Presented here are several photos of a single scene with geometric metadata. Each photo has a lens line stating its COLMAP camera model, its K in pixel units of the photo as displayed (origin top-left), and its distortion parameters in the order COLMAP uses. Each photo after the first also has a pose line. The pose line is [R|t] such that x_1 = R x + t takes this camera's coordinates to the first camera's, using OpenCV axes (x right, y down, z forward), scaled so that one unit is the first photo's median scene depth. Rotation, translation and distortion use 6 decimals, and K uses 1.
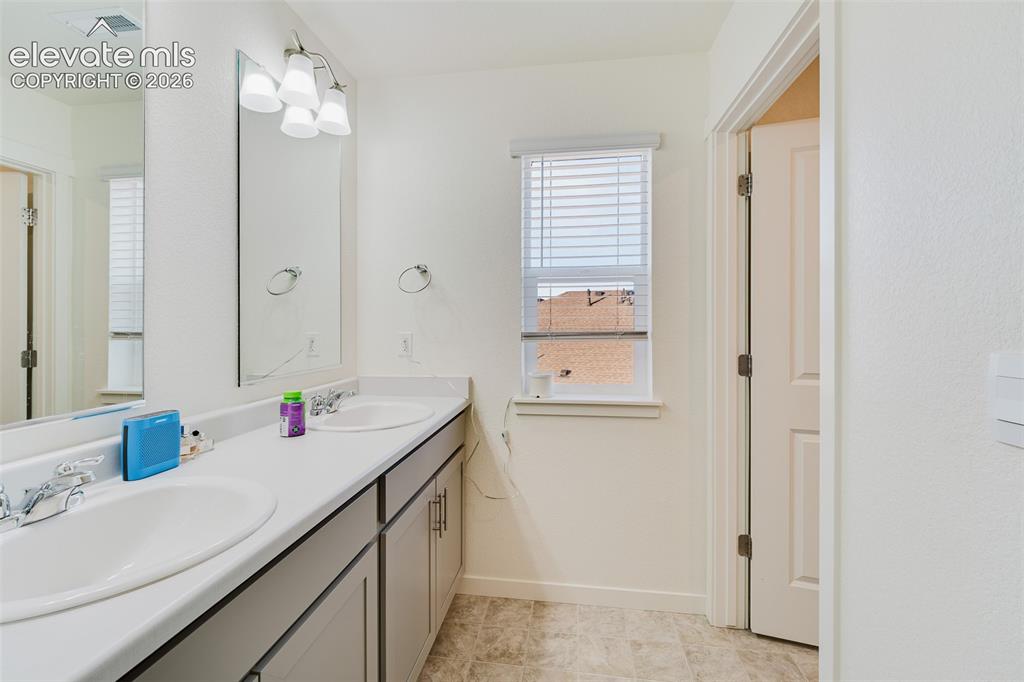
lens RADIAL K [[440.9, 0, 510.8], [0, 440.9, 324.4], [0, 0, 1]] dist [-0.000452, -0.001024]
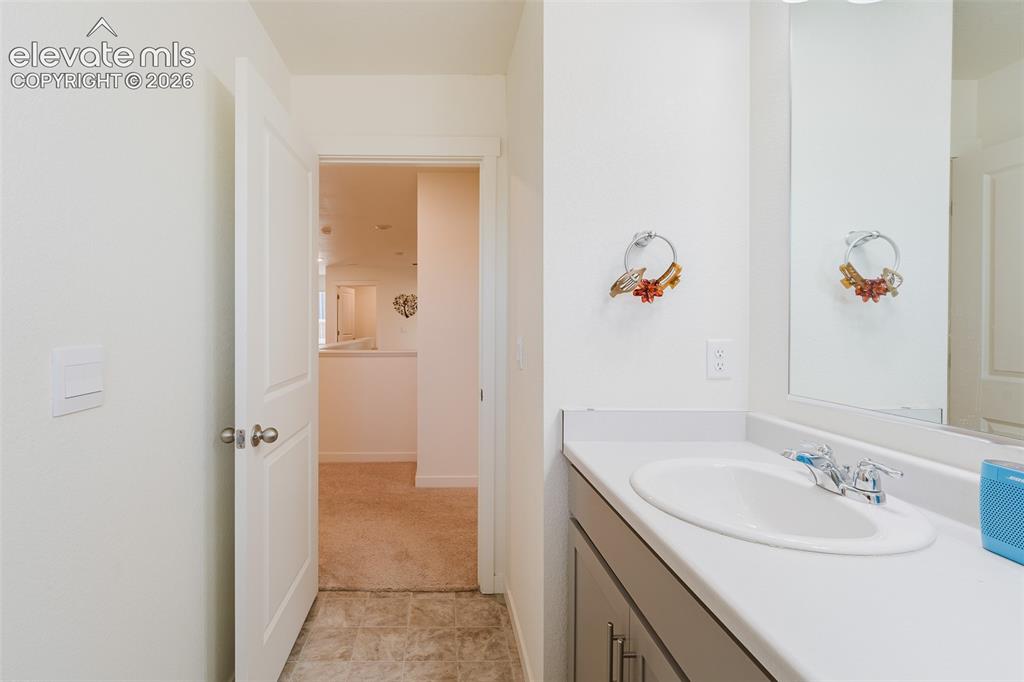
lens RADIAL K [[440.9, 0, 510.8], [0, 440.9, 324.4], [0, 0, 1]] dist [-0.000452, -0.001024]
pose [[-0.956097, -0.002250, -0.293042, 0.216229], [-0.005500, 0.999932, 0.010267, -0.028775], [0.292999, 0.011428, -0.956045, 1.996122]]
